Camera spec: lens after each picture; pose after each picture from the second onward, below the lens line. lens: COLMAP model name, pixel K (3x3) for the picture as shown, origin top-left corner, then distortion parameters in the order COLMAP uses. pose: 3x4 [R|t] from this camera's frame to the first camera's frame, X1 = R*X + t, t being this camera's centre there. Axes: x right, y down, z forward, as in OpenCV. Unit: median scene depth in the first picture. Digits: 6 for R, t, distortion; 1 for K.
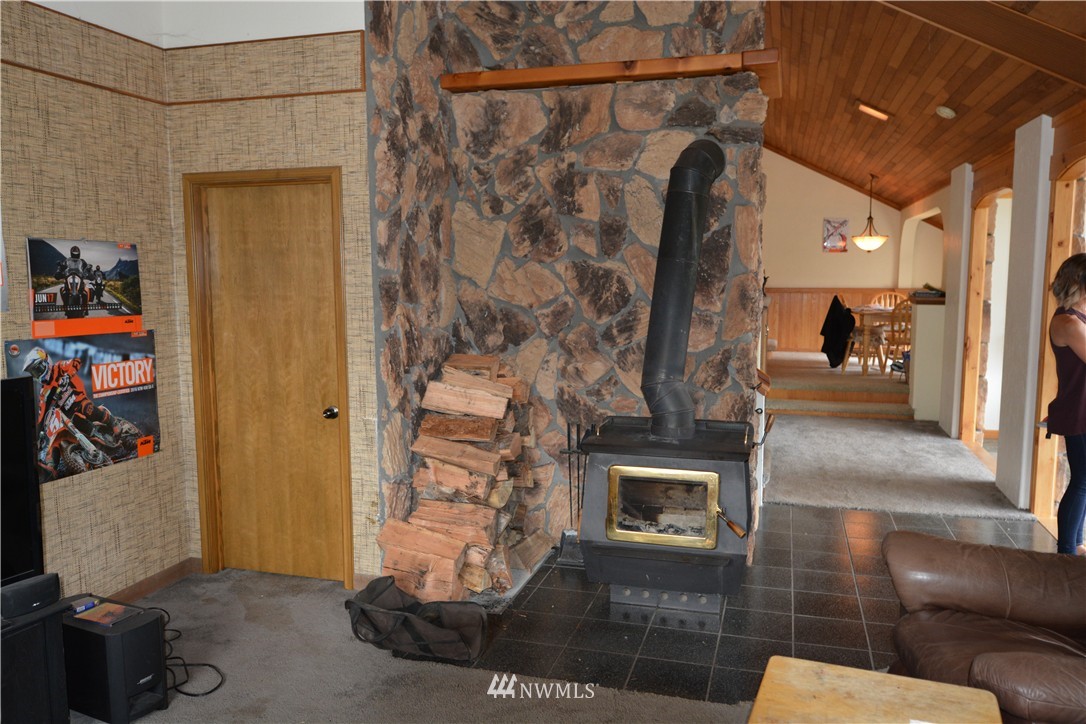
lens RADIAL K [[833.9, 0, 543.2], [0, 833.9, 359.8], [0, 0, 1]] dist [-0.002375, -0.006261]
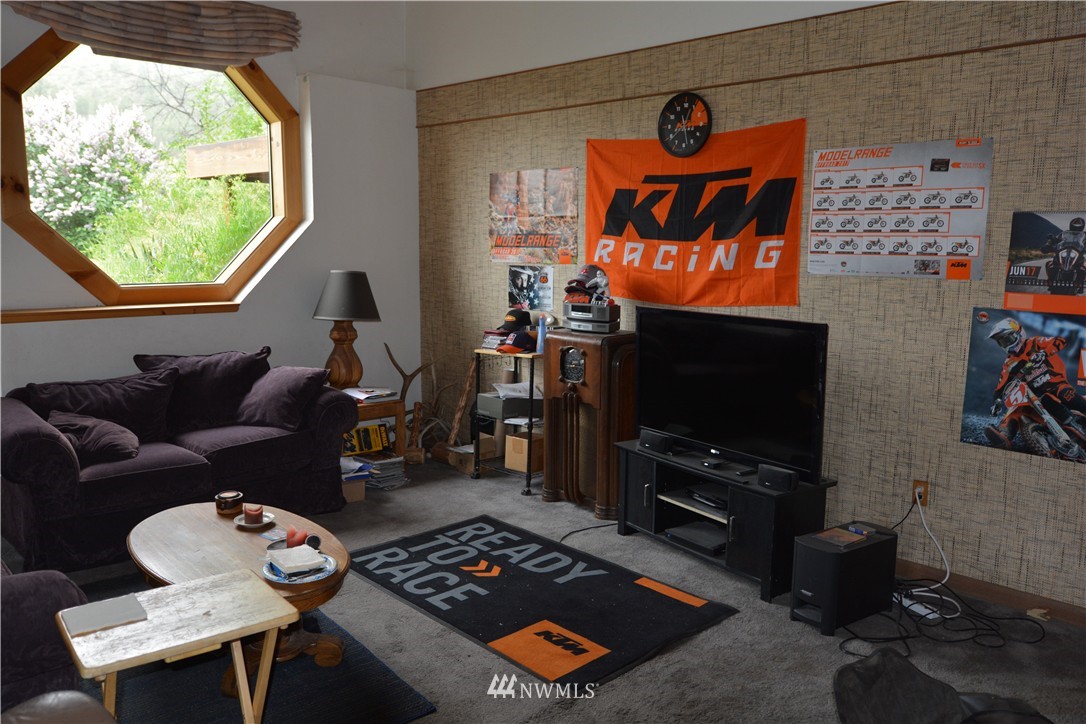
lens RADIAL K [[833.9, 0, 542.5], [0, 833.9, 366.5], [0, 0, 1]] dist [-0.002375, -0.006261]
pose [[-0.485790, 0.122806, -0.865405, 0.558124], [-0.105666, 0.974569, 0.197612, -0.096271], [0.867665, 0.187442, -0.460460, 0.951224]]
